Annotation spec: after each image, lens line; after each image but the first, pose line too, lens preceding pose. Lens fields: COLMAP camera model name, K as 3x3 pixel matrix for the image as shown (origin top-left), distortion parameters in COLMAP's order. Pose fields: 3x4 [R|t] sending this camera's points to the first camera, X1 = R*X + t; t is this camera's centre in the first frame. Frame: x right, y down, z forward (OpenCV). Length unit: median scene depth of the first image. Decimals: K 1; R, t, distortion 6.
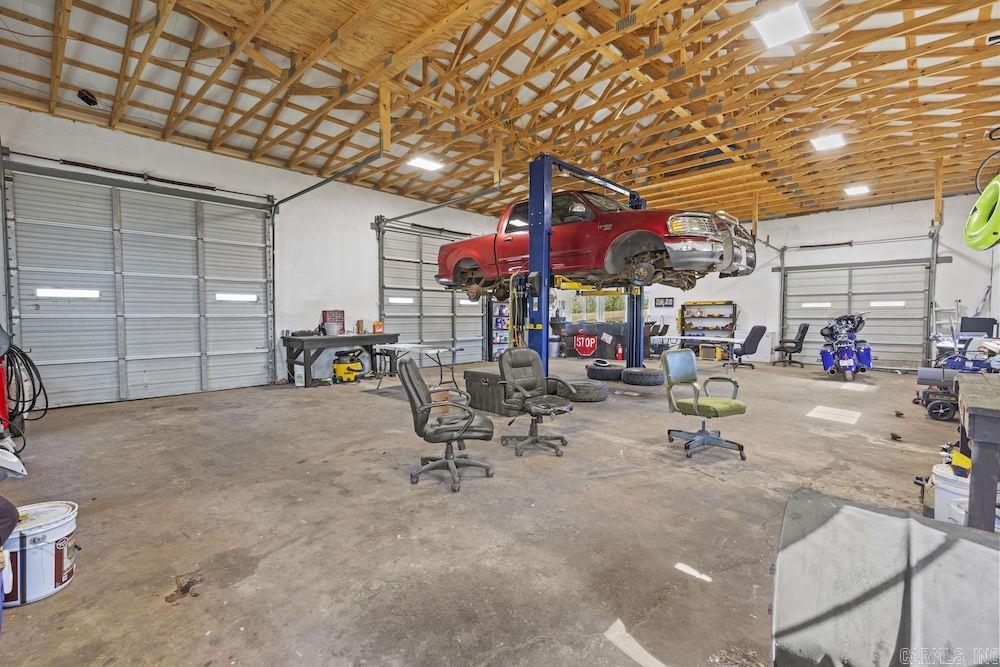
lens RADIAL K [[460.5, 0, 495.6], [0, 460.5, 312.8], [0, 0, 1]] dist [0.001174, -0.000059]
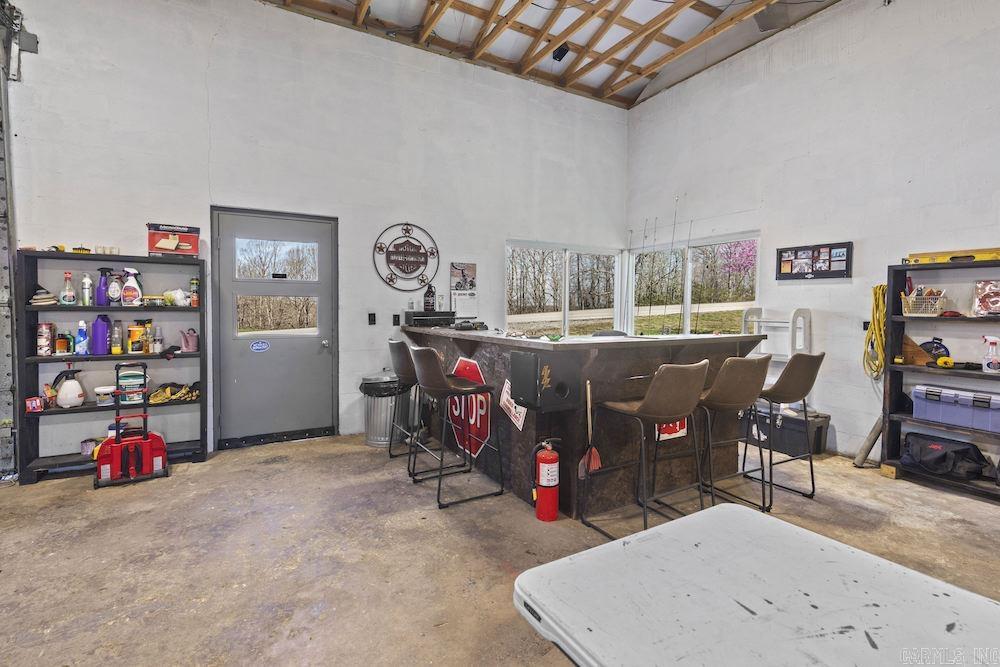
lens RADIAL K [[460.5, 0, 495.6], [0, 460.5, 312.8], [0, 0, 1]] dist [0.001174, -0.000059]
pose [[0.957666, 0.012609, -0.287604, 0.277516], [-0.006471, 0.999731, 0.022282, 0.002873], [0.287808, -0.019478, 0.957490, 0.714792]]
